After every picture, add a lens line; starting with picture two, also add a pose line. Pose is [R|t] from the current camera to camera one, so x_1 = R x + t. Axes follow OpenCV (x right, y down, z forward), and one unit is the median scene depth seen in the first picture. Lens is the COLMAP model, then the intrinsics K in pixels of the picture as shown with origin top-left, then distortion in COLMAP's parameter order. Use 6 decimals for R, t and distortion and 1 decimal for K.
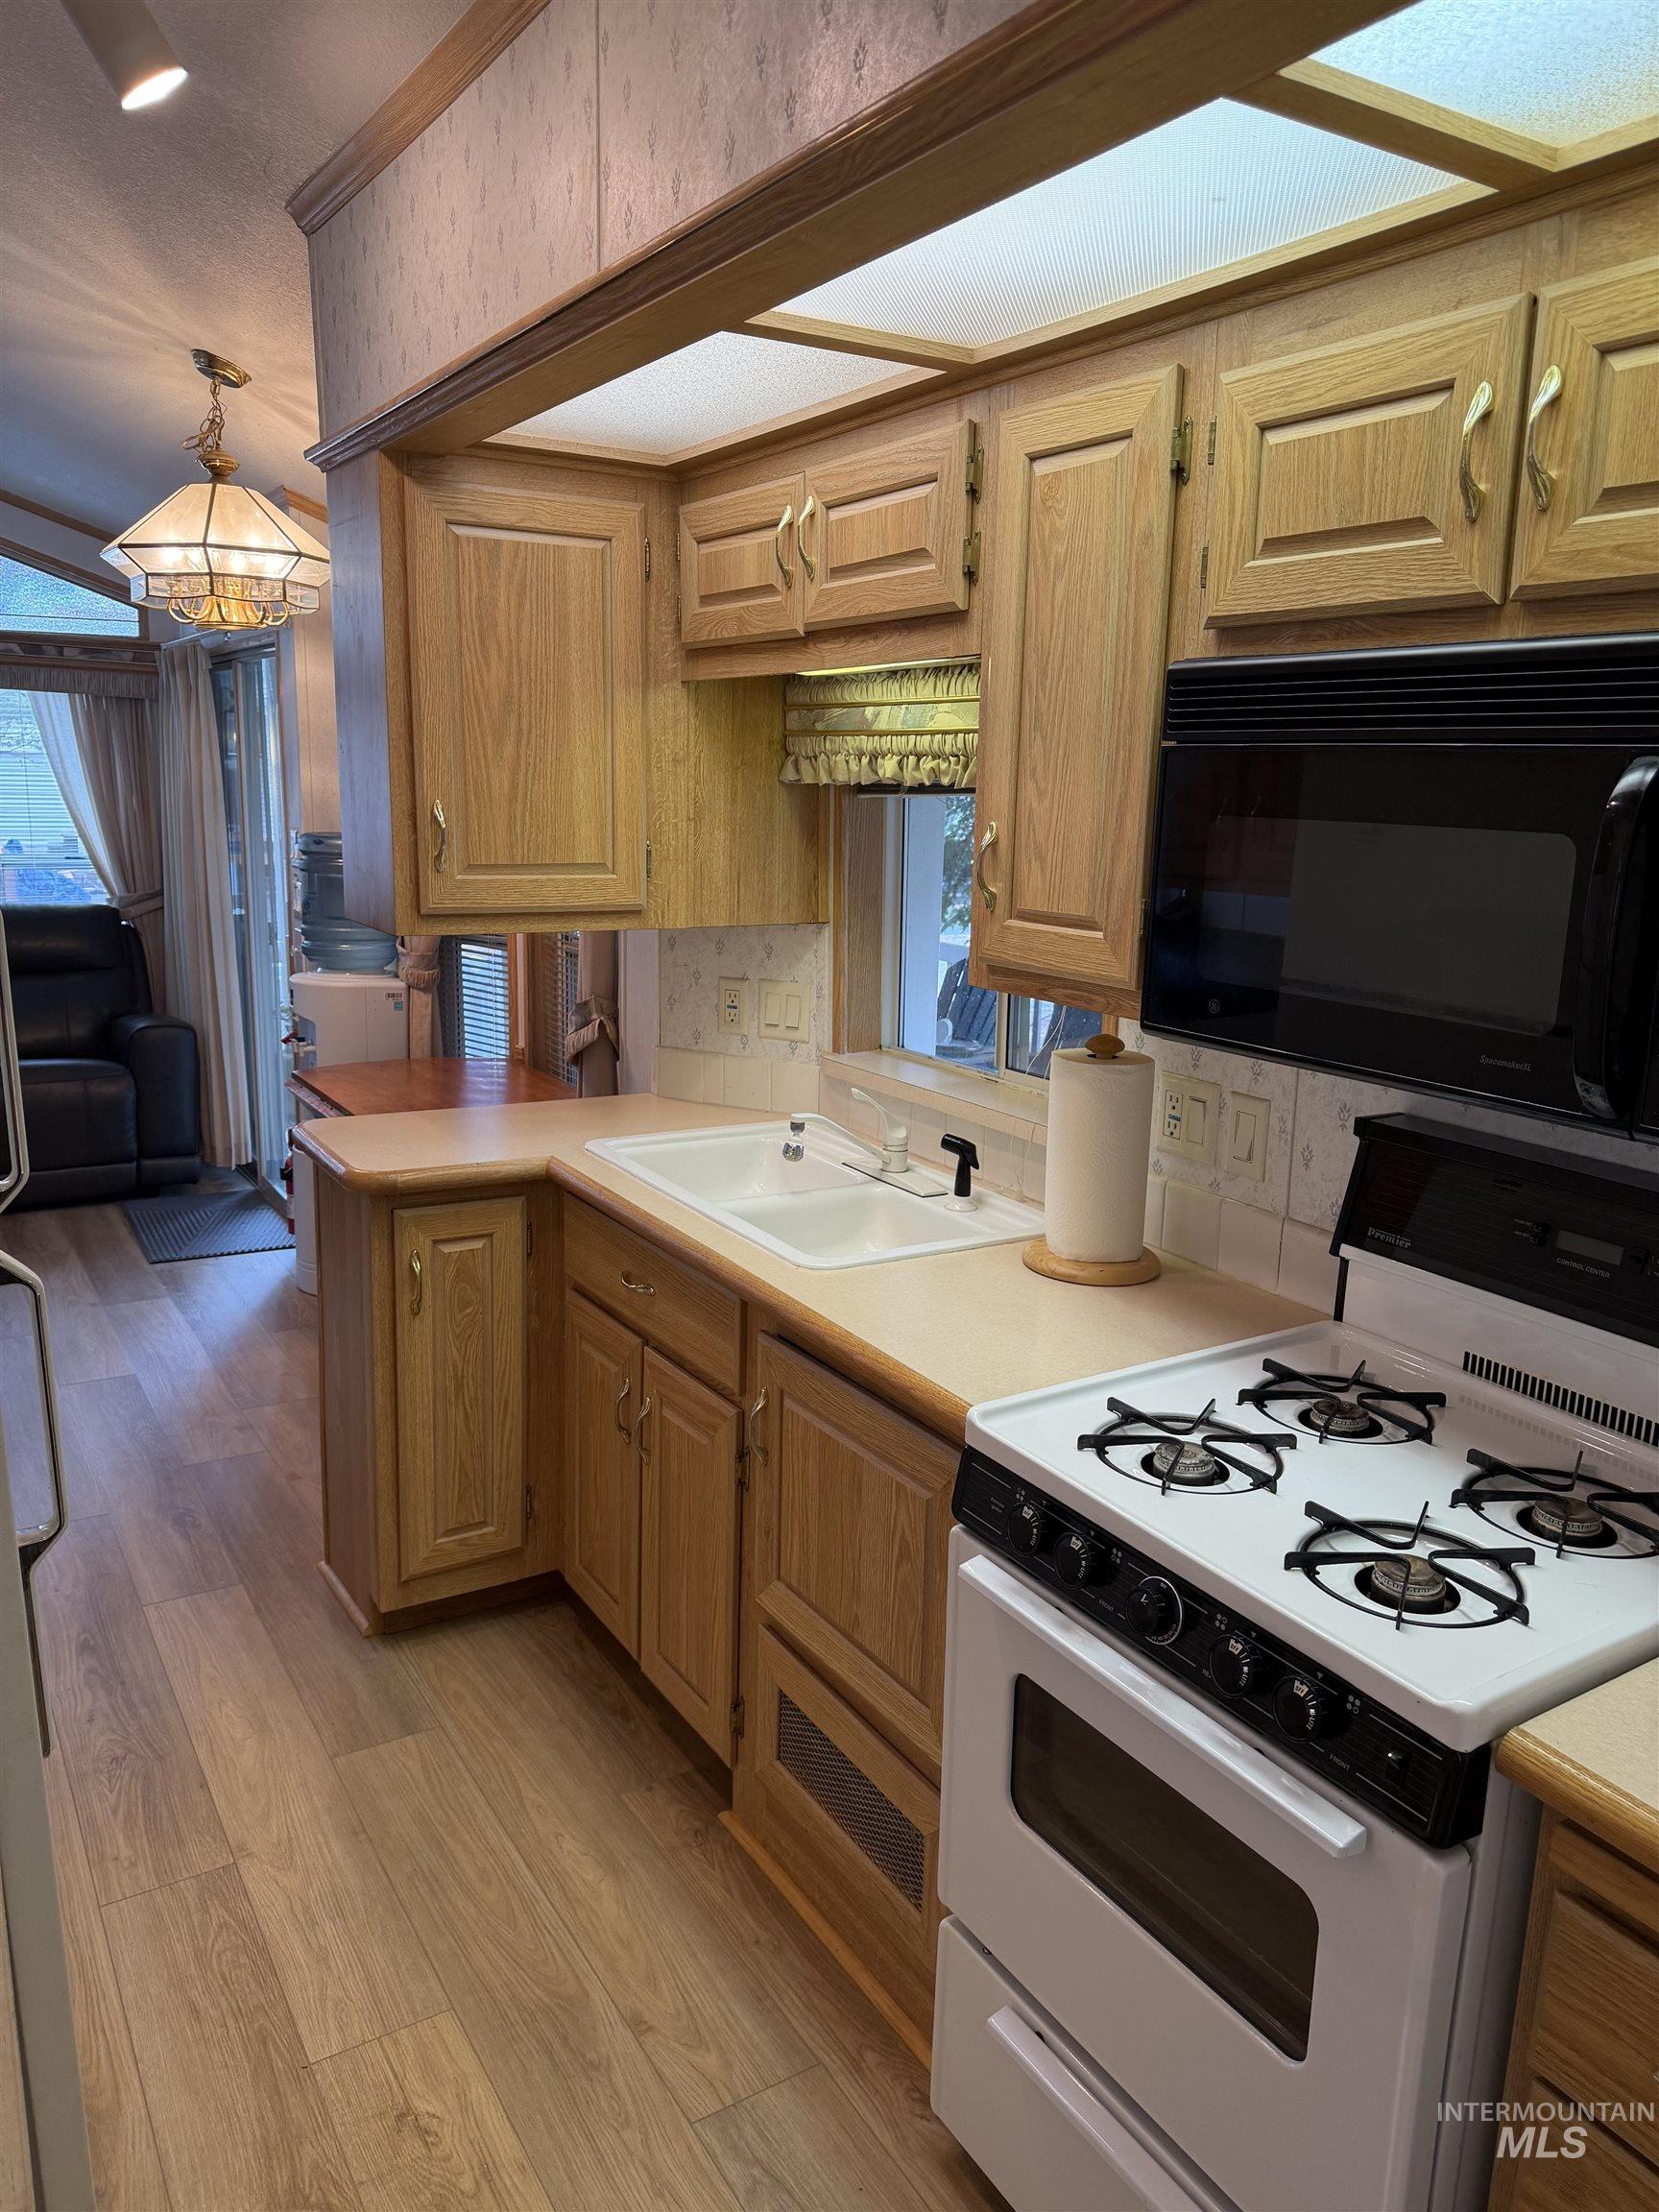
lens RADIAL K [[1568.6, 0, 829.5], [0, 1568.6, 1106.0], [0, 0, 1]] dist [0.047525, -0.069533]
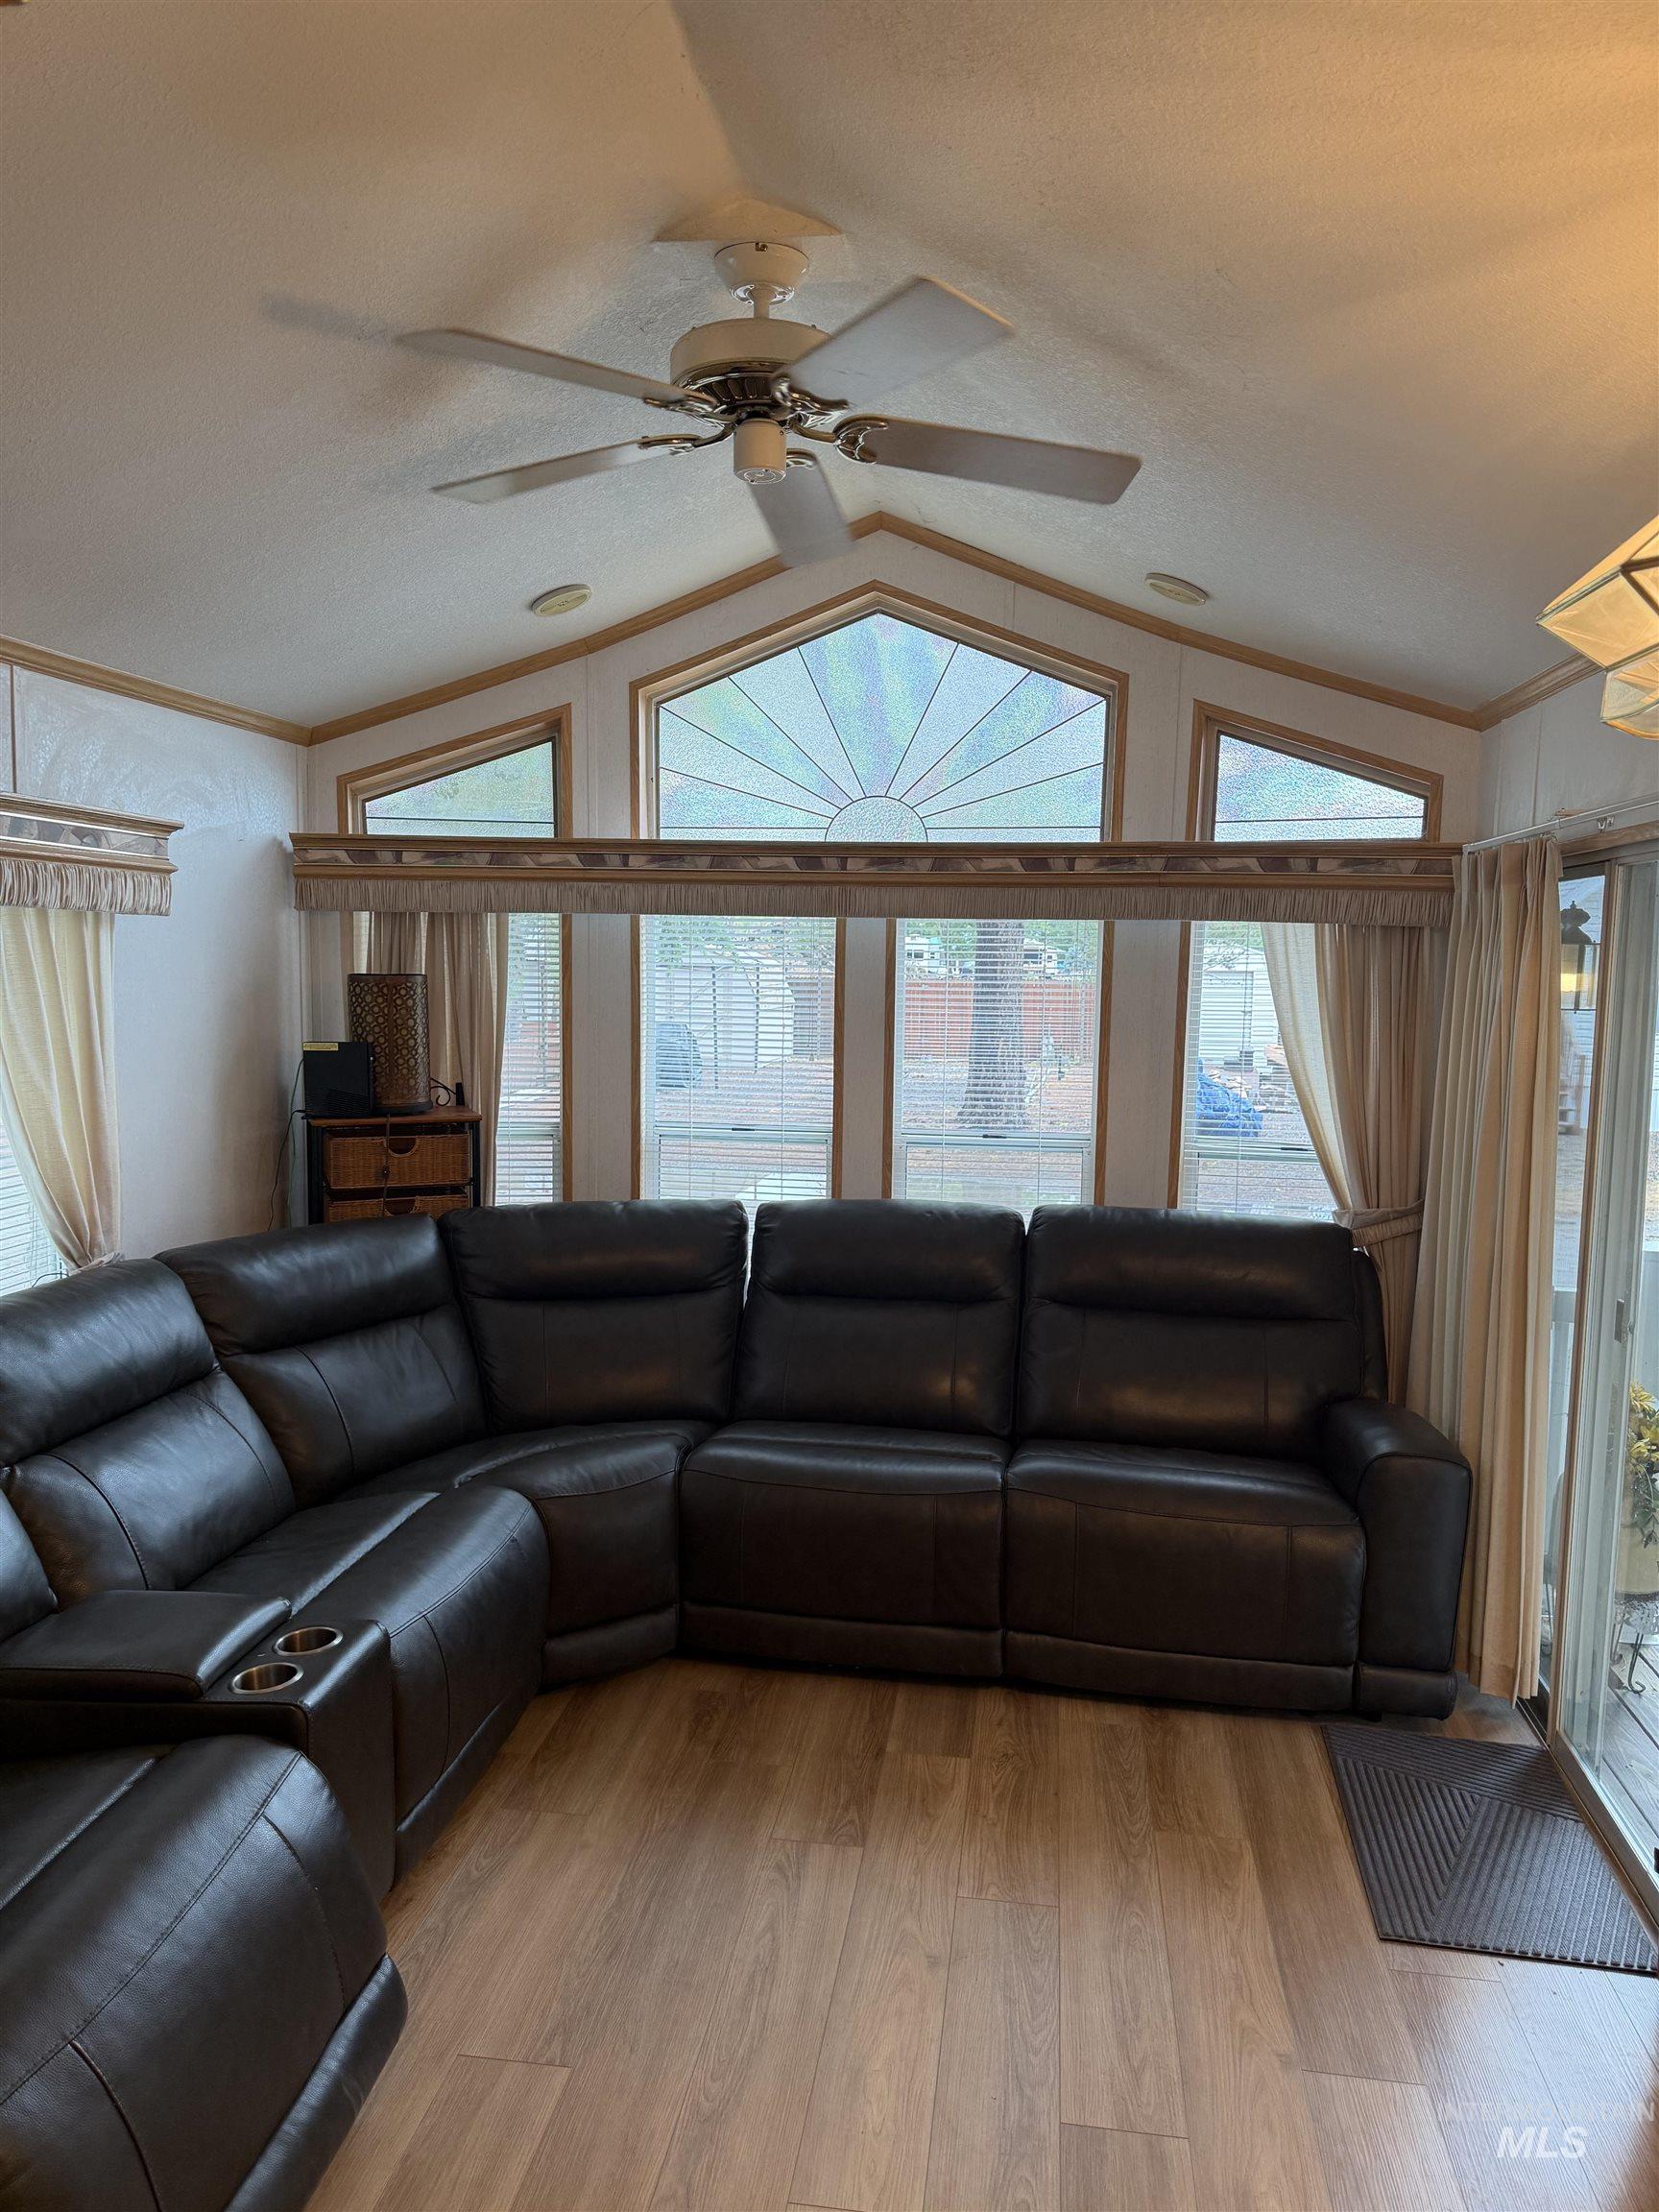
lens RADIAL K [[1568.6, 0, 829.5], [0, 1568.6, 1106.0], [0, 0, 1]] dist [0.047525, -0.069533]
pose [[0.764721, 0.046122, -0.642709, -0.198931], [-0.127306, 0.988589, -0.080531, -0.099521], [0.631661, 0.143404, 0.761866, 0.352005]]
